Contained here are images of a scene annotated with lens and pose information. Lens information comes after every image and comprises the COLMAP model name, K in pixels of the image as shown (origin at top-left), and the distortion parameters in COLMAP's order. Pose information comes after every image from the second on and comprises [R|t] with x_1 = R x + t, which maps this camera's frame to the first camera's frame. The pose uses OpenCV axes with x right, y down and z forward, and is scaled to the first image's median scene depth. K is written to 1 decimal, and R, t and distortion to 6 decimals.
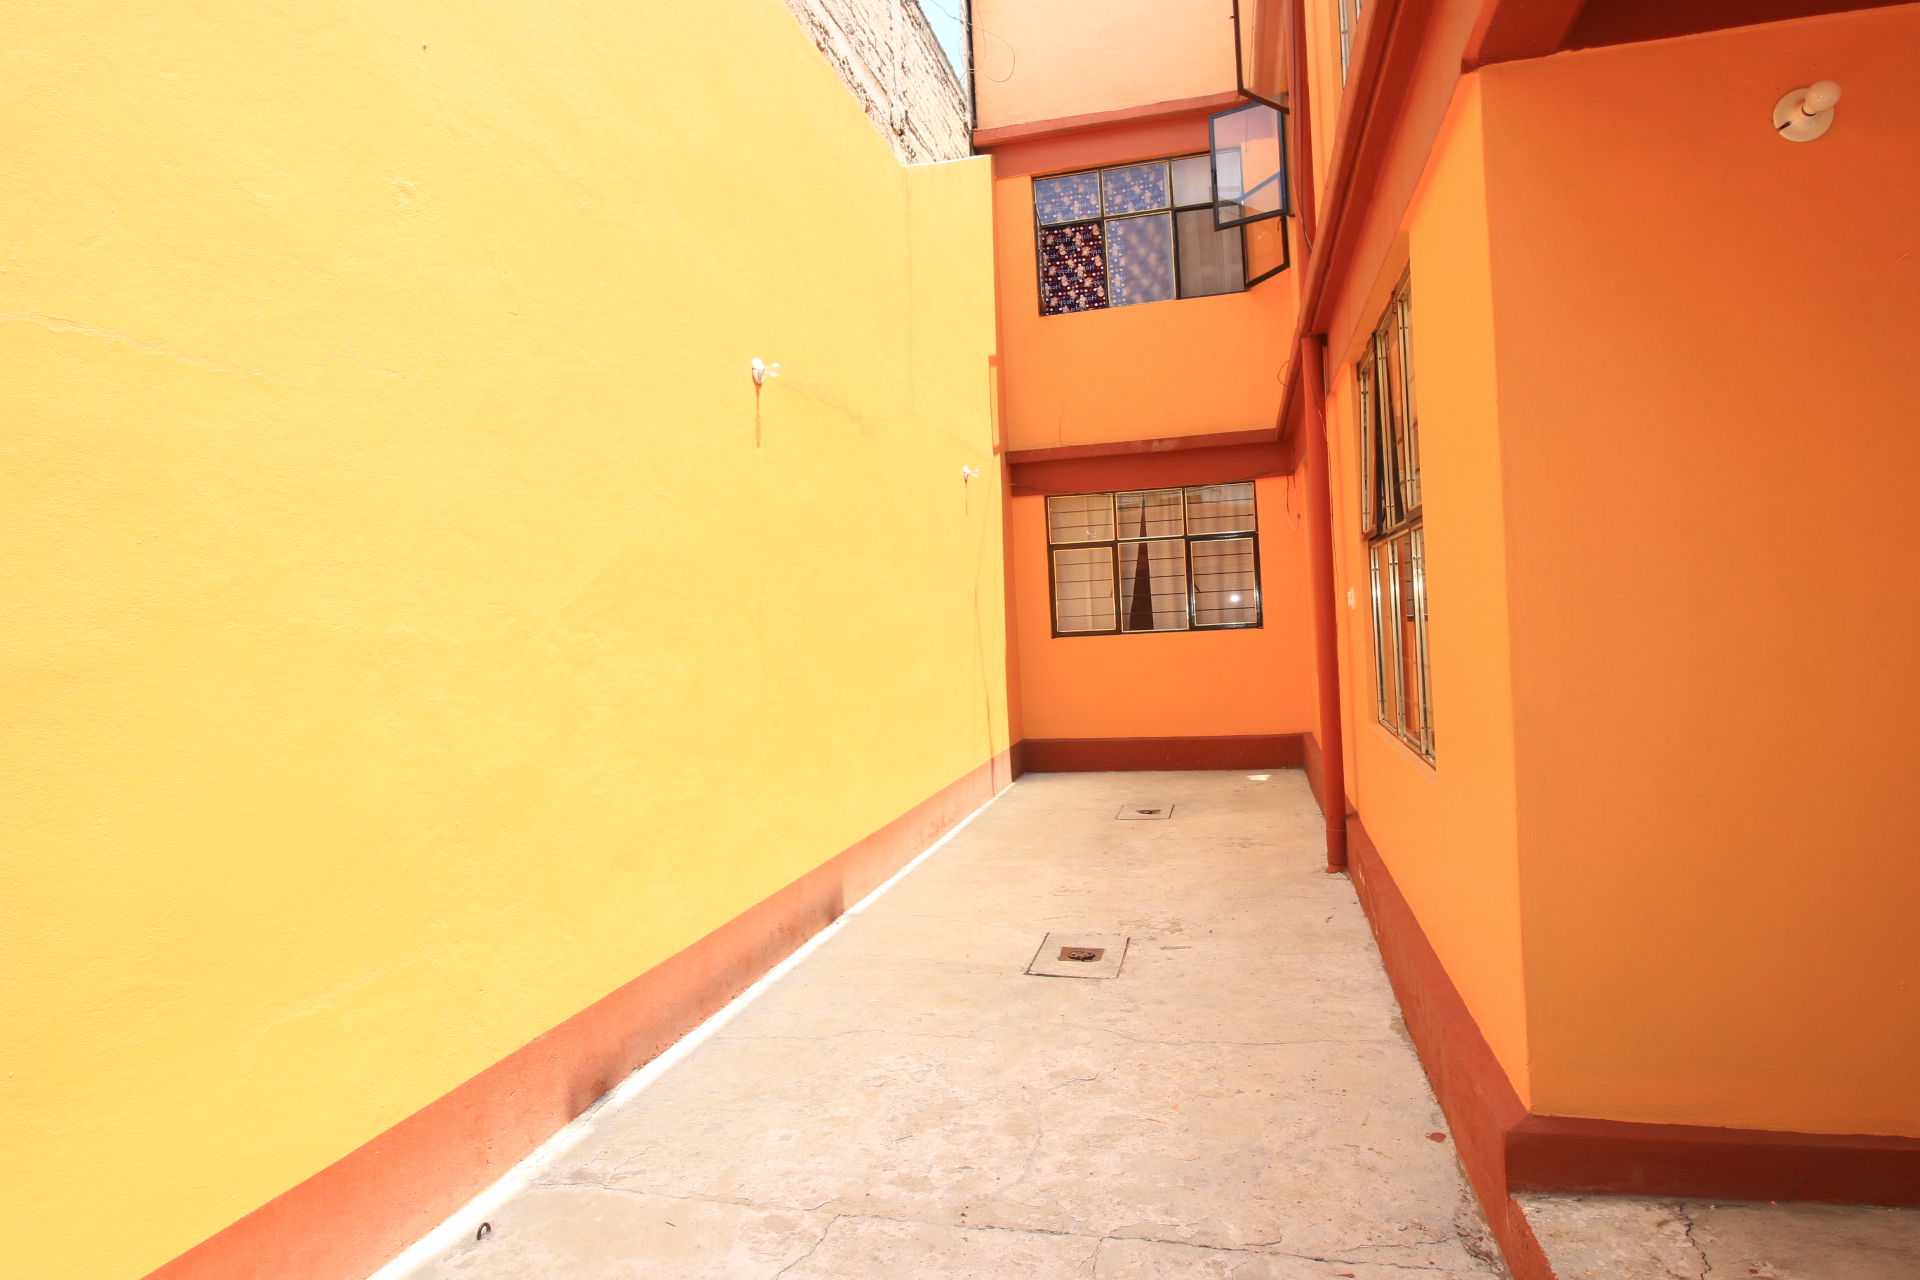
lens RADIAL K [[1120.2, 0, 957.0], [0, 1120.2, 615.4], [0, 0, 1]] dist [0.005628, -0.011951]
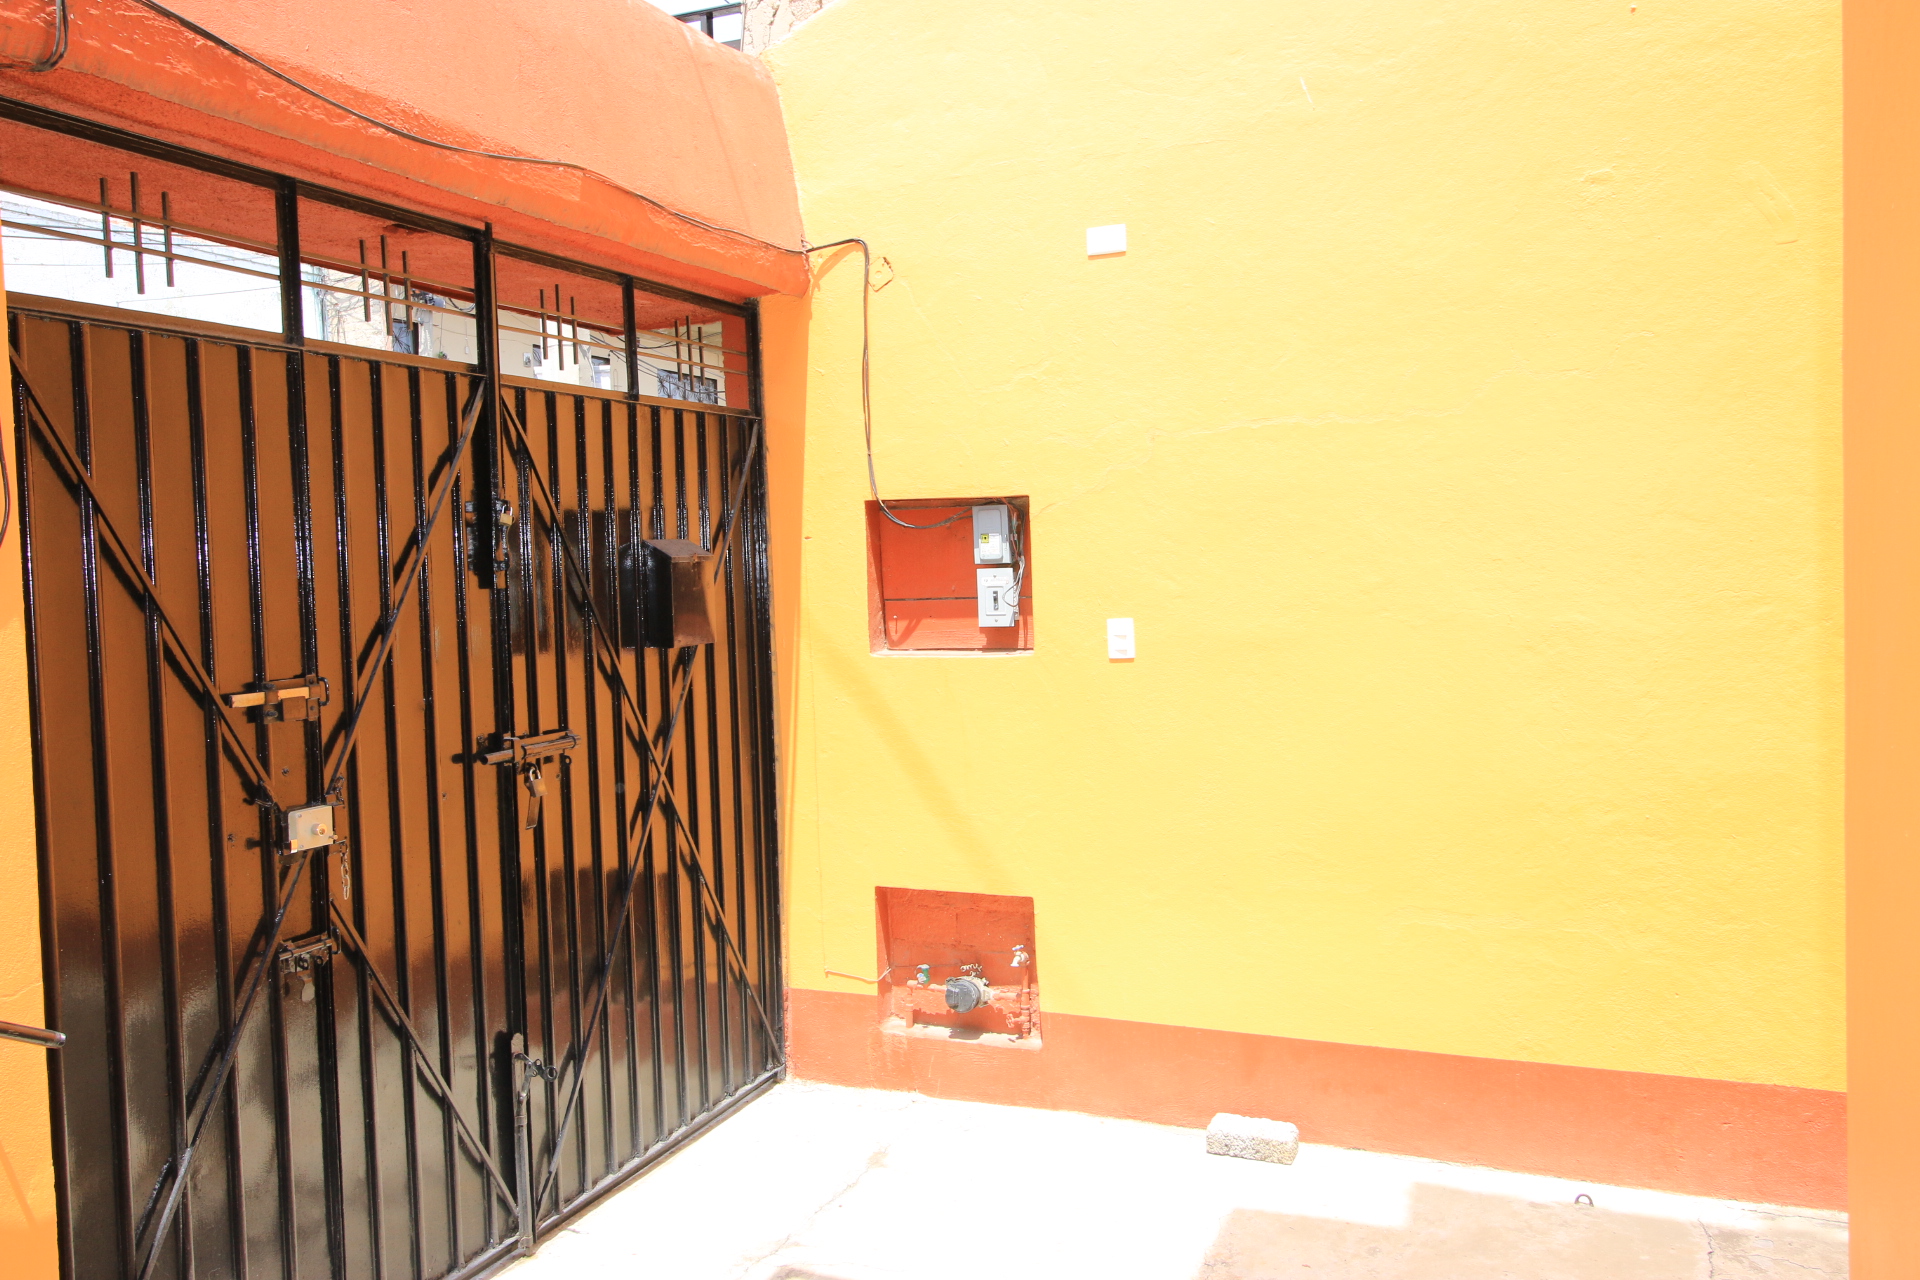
lens RADIAL K [[1492.0, 0, 960.0], [0, 1492.0, 640.0], [0, 0, 1]] dist [0.009259, -0.000620]
pose [[-0.160059, 0.102509, -0.981770, 0.944908], [0.042987, 0.994374, 0.096816, -0.123850], [0.986171, -0.026708, -0.163565, 0.642735]]
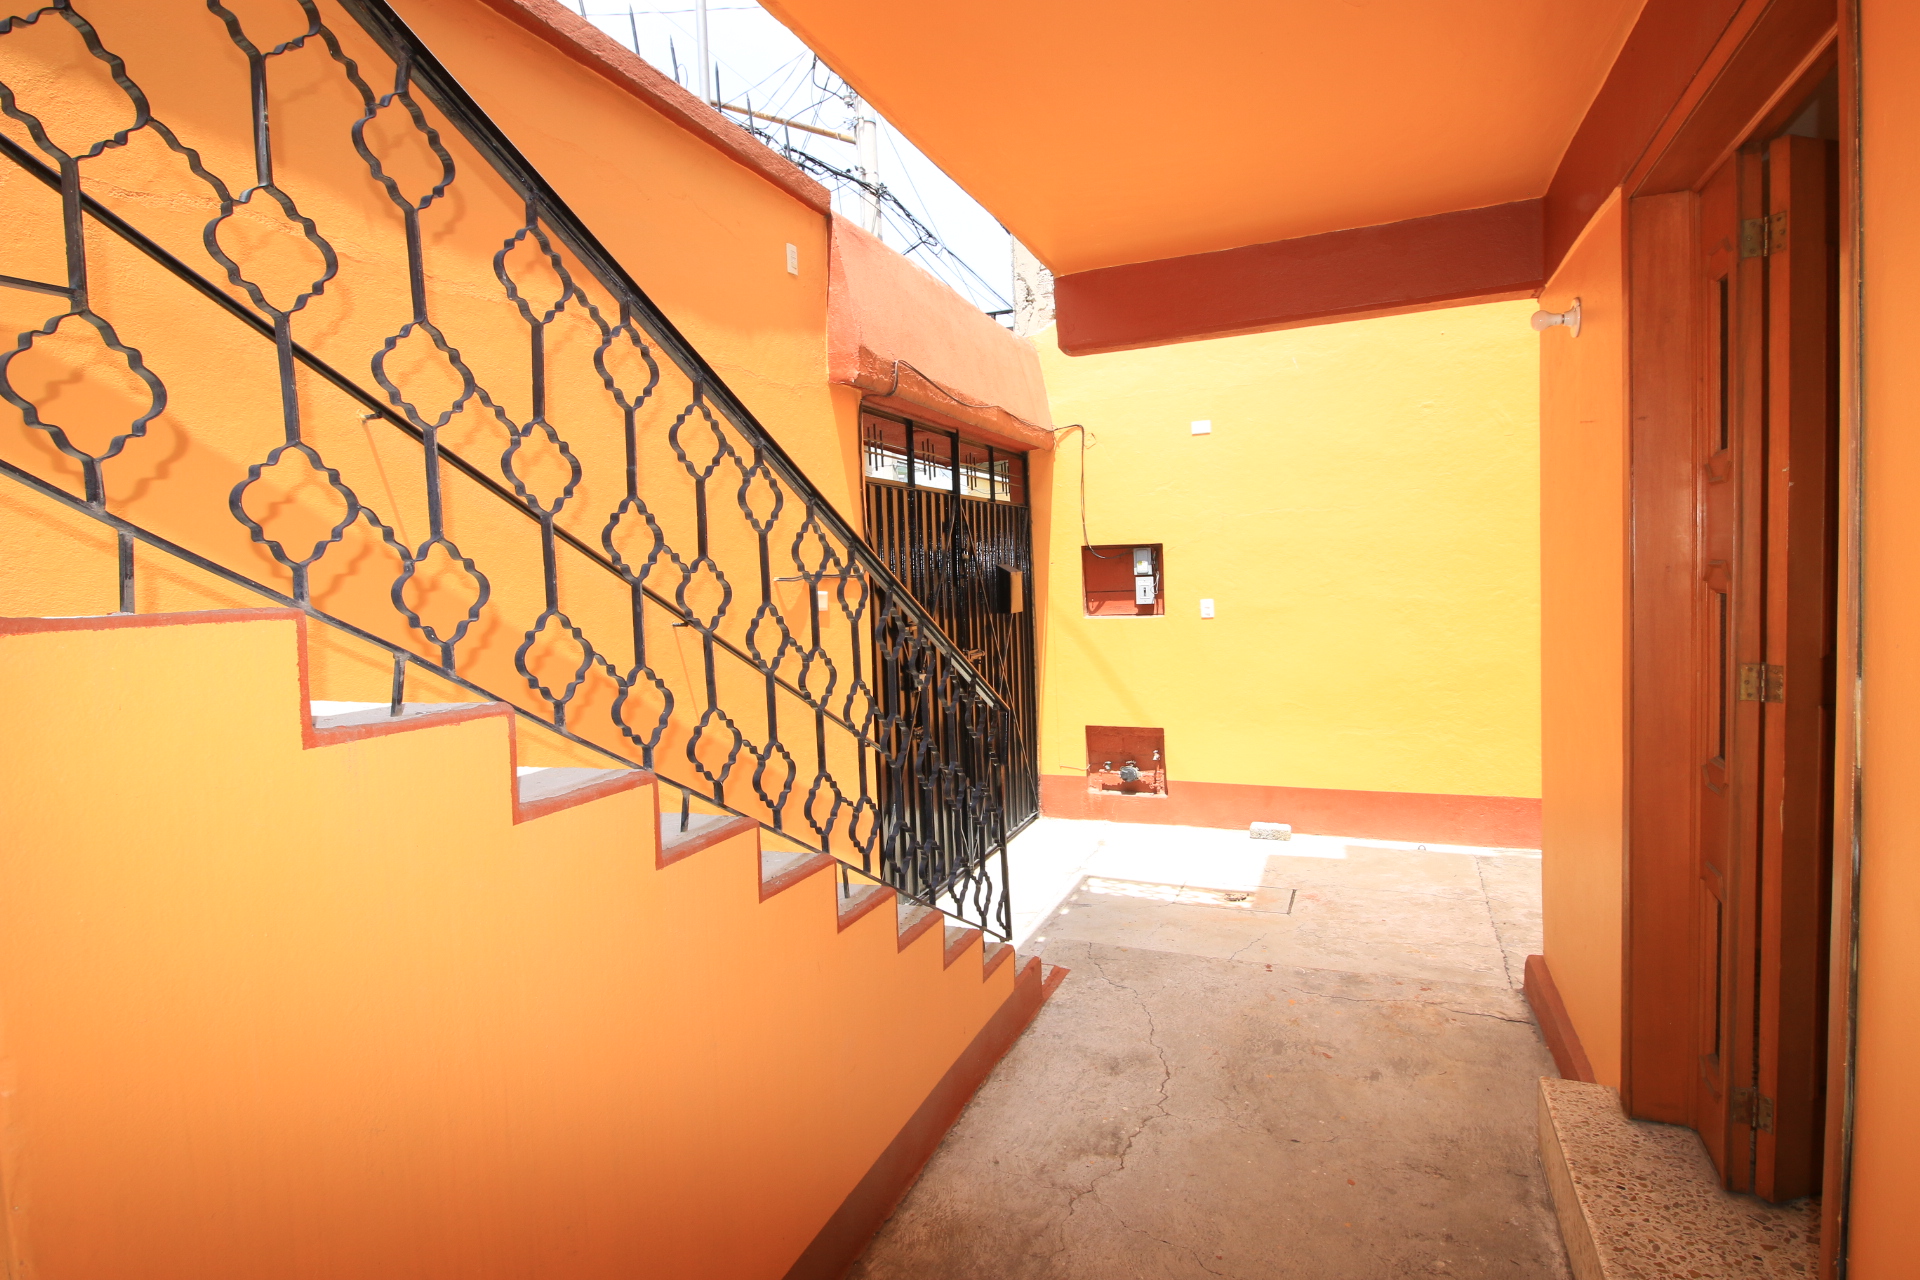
lens RADIAL K [[981.6, 0, 960.0], [0, 981.6, 640.0], [0, 0, 1]] dist [-0.001785, 0.000390]
pose [[-0.151286, 0.116966, -0.981545, 1.685126], [0.048525, 0.992656, 0.110811, -0.172296], [0.987298, -0.030865, -0.155851, 0.345593]]
